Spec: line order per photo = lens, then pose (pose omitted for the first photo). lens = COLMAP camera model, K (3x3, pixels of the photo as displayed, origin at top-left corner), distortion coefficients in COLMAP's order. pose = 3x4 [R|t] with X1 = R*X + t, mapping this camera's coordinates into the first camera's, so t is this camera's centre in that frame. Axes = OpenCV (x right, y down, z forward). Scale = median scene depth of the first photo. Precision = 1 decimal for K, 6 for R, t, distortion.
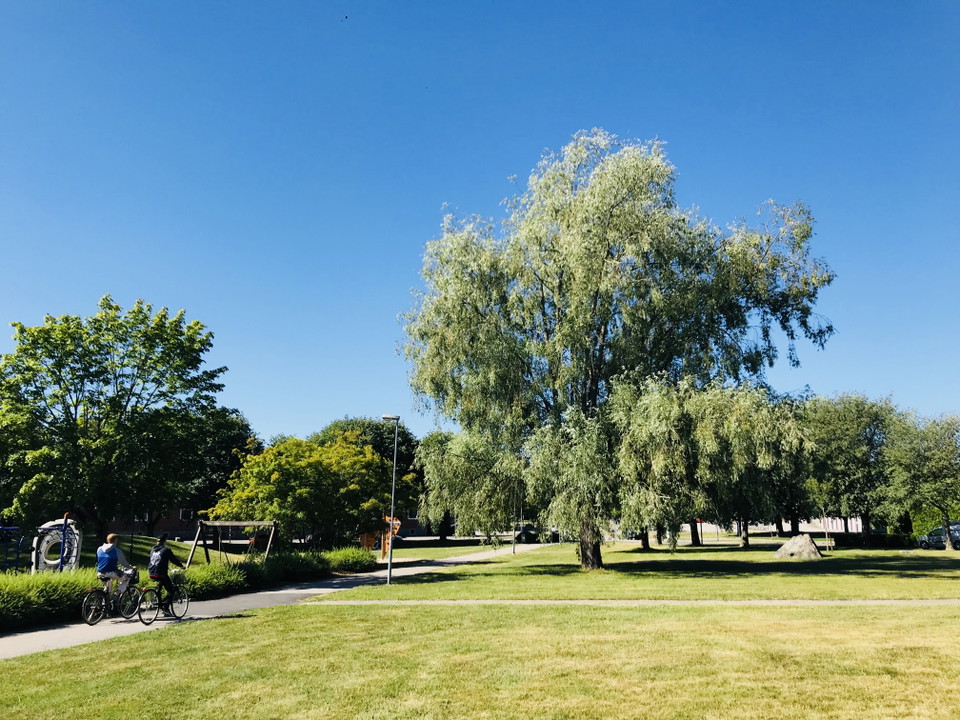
lens RADIAL K [[791.9, 0, 479.4], [0, 791.9, 354.0], [0, 0, 1]] dist [0.065779, -0.093988]
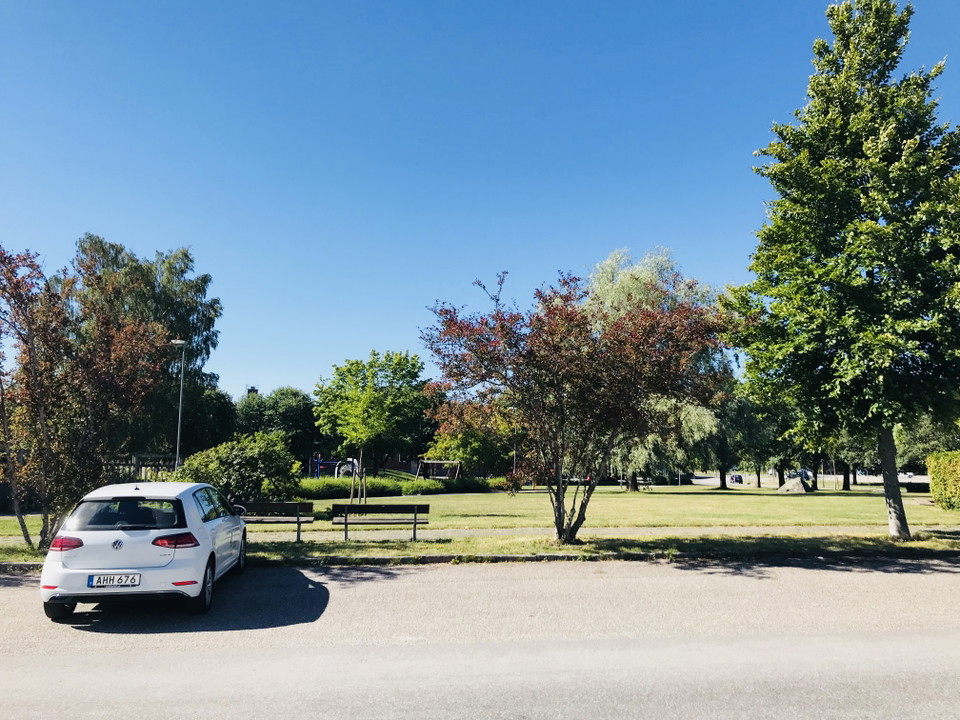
lens RADIAL K [[791.9, 0, 479.4], [0, 791.9, 354.0], [0, 0, 1]] dist [0.065779, -0.093988]
pose [[0.971879, -0.015476, -0.234971, 0.214601], [0.033283, 0.996849, 0.072006, -0.163539], [0.233116, -0.077802, 0.969332, -0.722736]]
